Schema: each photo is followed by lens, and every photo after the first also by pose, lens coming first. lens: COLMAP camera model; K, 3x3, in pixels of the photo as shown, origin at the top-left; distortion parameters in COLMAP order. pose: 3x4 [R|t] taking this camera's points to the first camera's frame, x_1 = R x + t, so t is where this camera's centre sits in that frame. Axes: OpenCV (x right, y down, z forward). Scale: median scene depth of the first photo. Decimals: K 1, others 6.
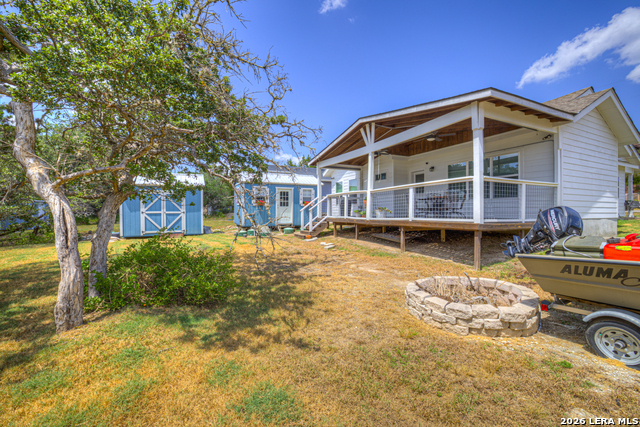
lens RADIAL K [[269.4, 0, 319.9], [0, 269.4, 207.3], [0, 0, 1]] dist [-0.002866, -0.000015]
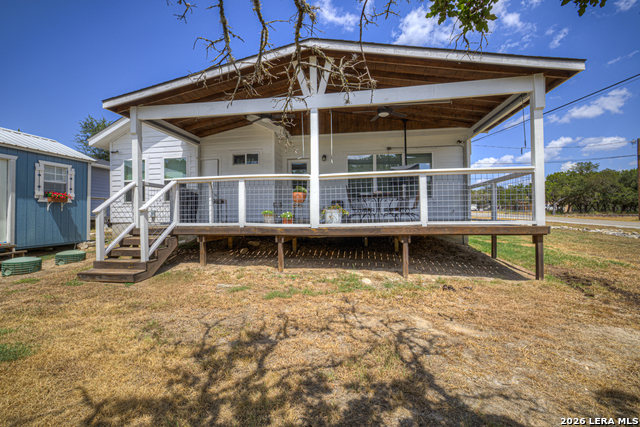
lens RADIAL K [[287.5, 0, 320.0], [0, 287.5, 213.5], [0, 0, 1]] dist [0.003170, 0.000846]
pose [[0.587077, -0.002552, 0.809527, -0.233576], [-0.004766, 0.999967, 0.006609, 0.009699], [-0.809517, -0.007738, 0.587045, 0.488380]]
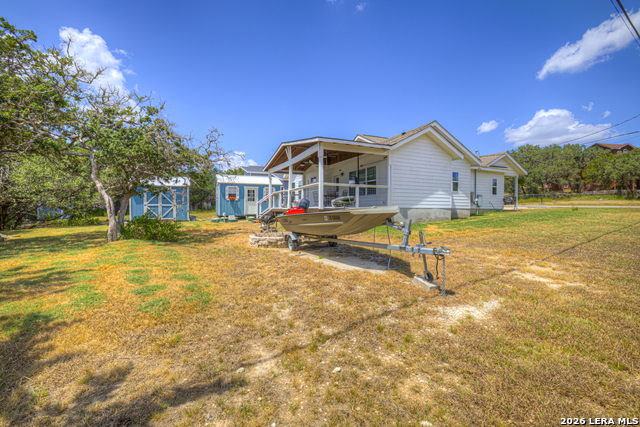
lens RADIAL K [[276.2, 0, 318.5], [0, 276.2, 207.2], [0, 0, 1]] dist [-0.003684, 0.000302]
pose [[0.999162, 0.003005, -0.040825, 0.322670], [-0.002533, 0.999929, 0.011602, 0.012330], [0.040857, -0.011489, 0.999099, -0.430353]]
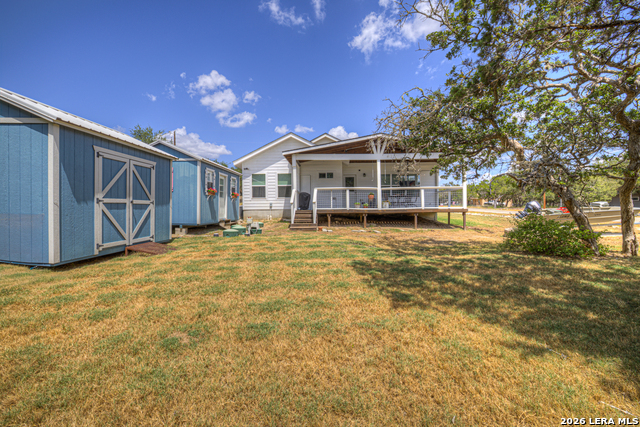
lens RADIAL K [[272.9, 0, 317.5], [0, 272.9, 210.8], [0, 0, 1]] dist [0.002633, 0.000788]
pose [[0.448921, -0.008807, 0.893528, -0.913134], [-0.008190, 0.999869, 0.013970, 0.026987], [-0.893534, -0.013590, 0.448790, 0.510495]]
